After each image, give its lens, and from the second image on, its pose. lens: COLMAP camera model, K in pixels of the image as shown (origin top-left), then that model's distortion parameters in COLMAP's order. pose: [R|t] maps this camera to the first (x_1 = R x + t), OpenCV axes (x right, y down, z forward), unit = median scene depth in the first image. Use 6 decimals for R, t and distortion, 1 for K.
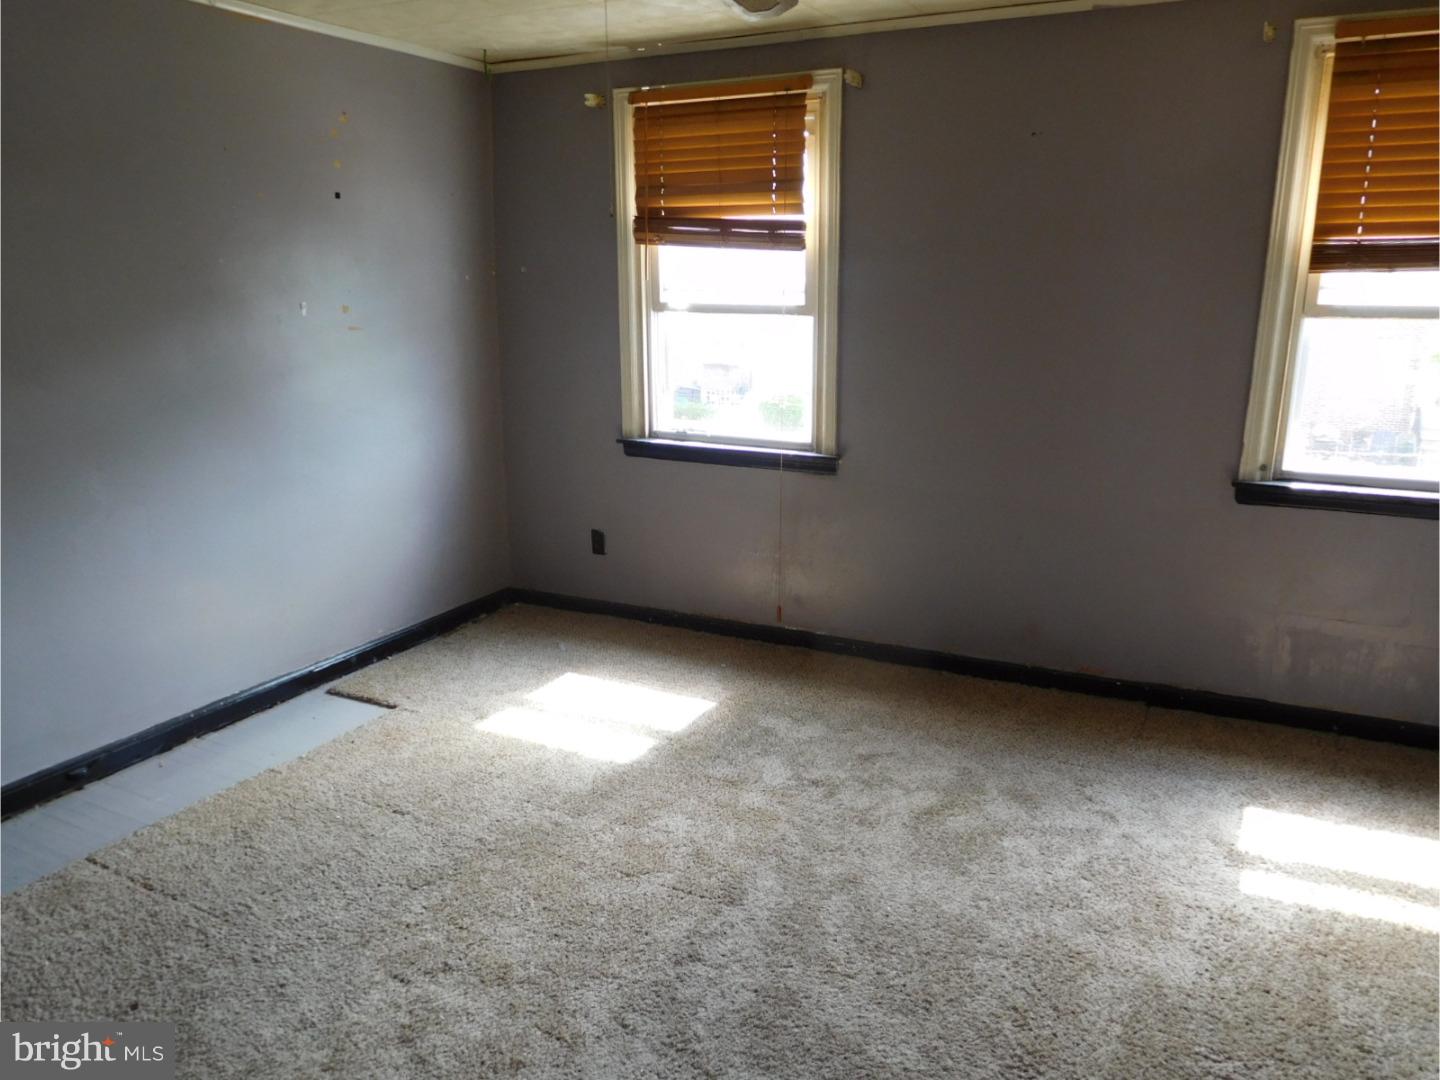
lens RADIAL K [[1075.4, 0, 713.4], [0, 1075.4, 541.3], [0, 0, 1]] dist [-0.011481, 0.007207]
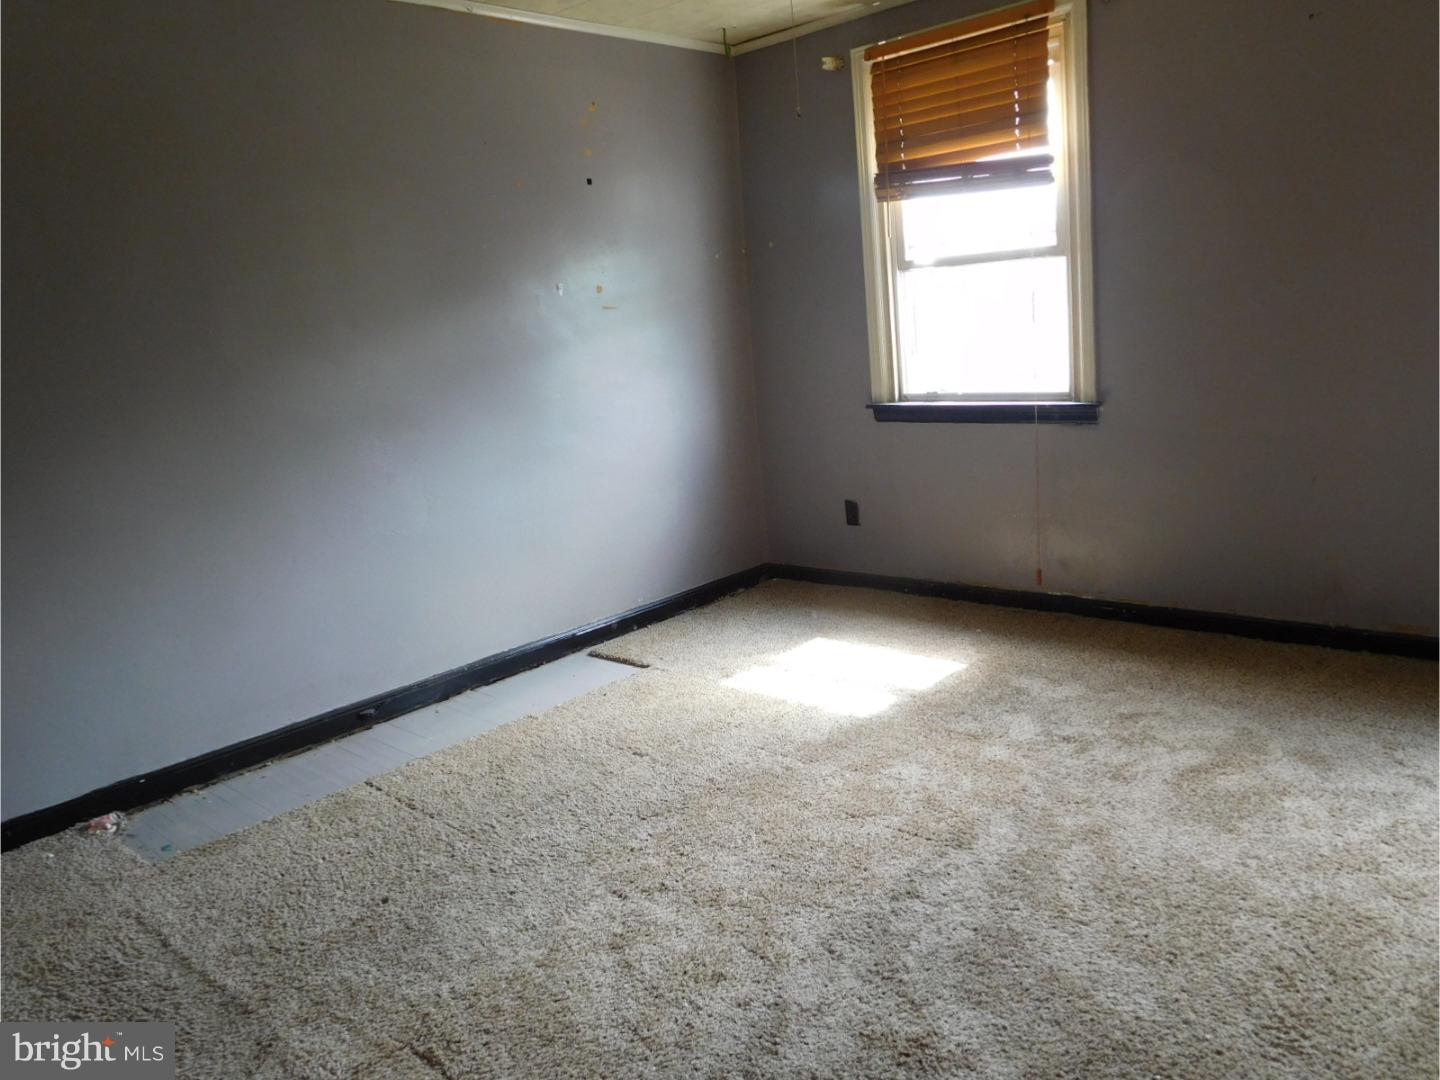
lens RADIAL K [[1075.4, 0, 721.2], [0, 1075.4, 540.3], [0, 0, 1]] dist [-0.011481, 0.007207]
pose [[0.962511, -0.023899, -0.270189, 0.067983], [0.016763, 0.999448, -0.028689, 0.082171], [0.270726, 0.023084, 0.962380, 0.030271]]
